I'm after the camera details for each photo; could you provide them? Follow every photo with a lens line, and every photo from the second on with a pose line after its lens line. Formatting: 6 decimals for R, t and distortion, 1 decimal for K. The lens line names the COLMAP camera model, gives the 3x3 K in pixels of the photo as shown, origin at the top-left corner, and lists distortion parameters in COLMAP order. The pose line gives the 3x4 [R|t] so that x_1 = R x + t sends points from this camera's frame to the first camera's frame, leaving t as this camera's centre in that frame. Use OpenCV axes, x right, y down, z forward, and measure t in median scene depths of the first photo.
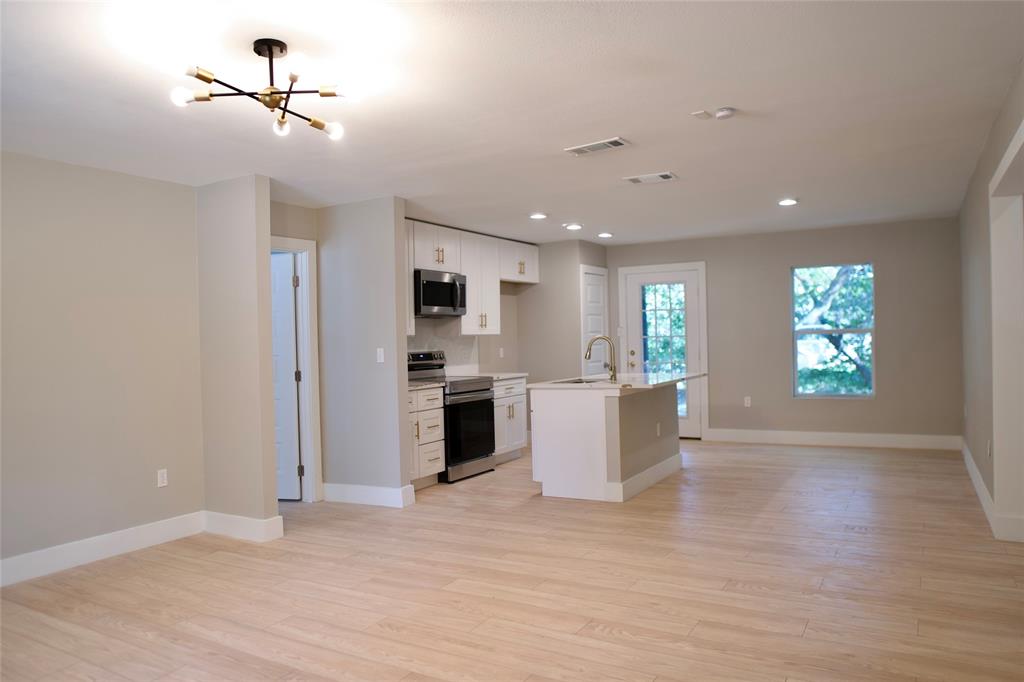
lens RADIAL K [[722.9, 0, 522.9], [0, 722.9, 342.7], [0, 0, 1]] dist [-0.108205, 0.067353]
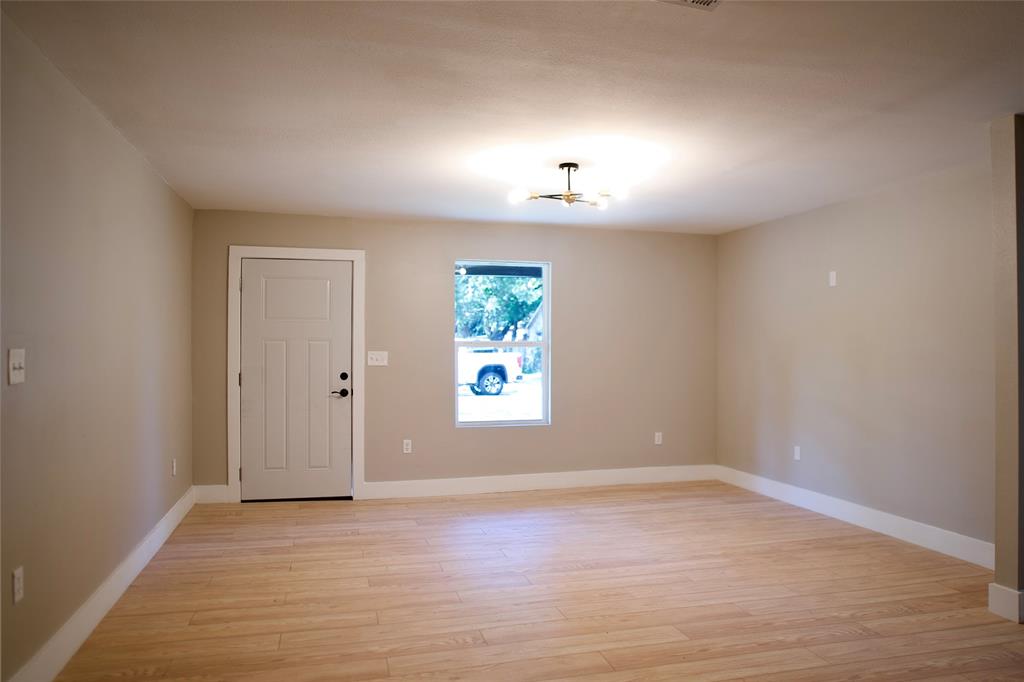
lens RADIAL K [[722.9, 0, 522.9], [0, 722.9, 342.7], [0, 0, 1]] dist [-0.108205, 0.067353]
pose [[-0.707801, 0.020596, -0.706111, 0.360537], [0.014924, 0.999788, 0.014202, -0.015380], [0.706254, -0.000486, -0.707959, 0.843414]]
